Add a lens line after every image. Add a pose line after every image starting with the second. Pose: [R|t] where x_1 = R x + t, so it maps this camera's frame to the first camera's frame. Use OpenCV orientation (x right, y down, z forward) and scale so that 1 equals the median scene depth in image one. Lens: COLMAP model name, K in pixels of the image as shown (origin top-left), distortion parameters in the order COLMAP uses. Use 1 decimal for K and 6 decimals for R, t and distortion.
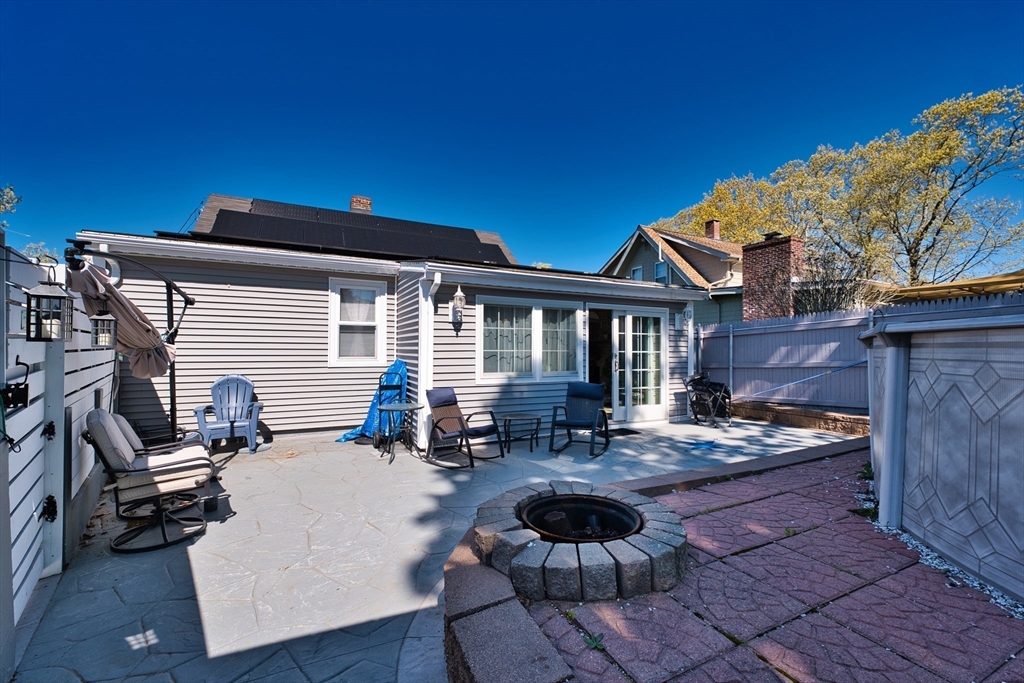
lens RADIAL K [[414.9, 0, 516.6], [0, 414.9, 342.5], [0, 0, 1]] dist [0.003774, -0.000530]
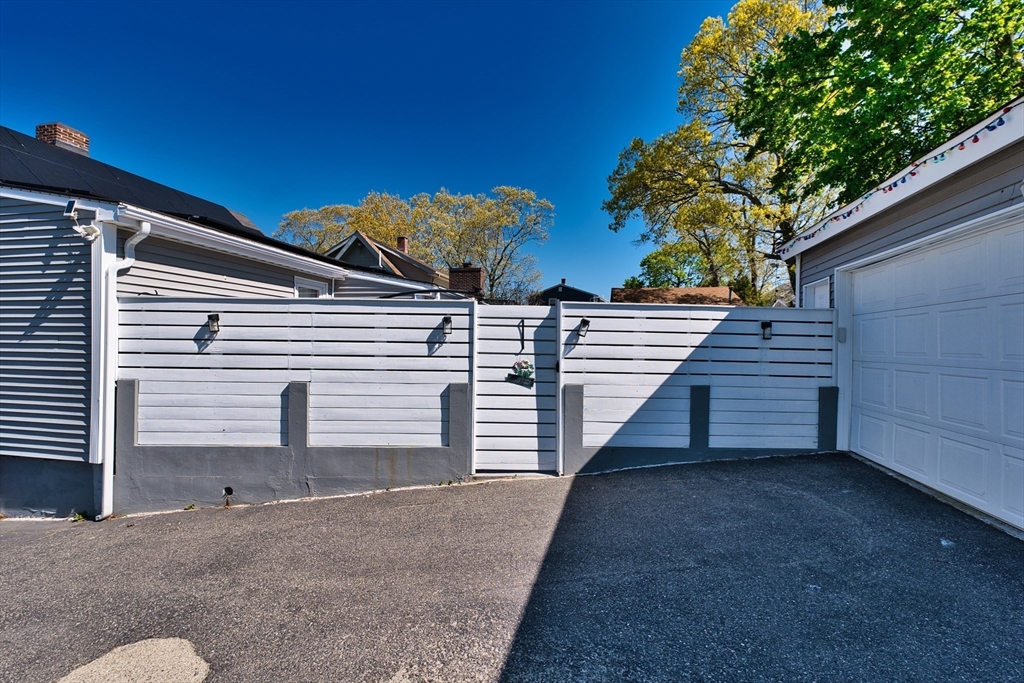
lens RADIAL K [[414.9, 0, 516.6], [0, 414.9, 342.5], [0, 0, 1]] dist [0.003774, -0.000530]
pose [[0.618243, 0.002409, 0.785983, -0.324344], [-0.022859, 0.999627, 0.014917, -0.003613], [-0.785655, -0.027189, 0.618068, -0.050514]]
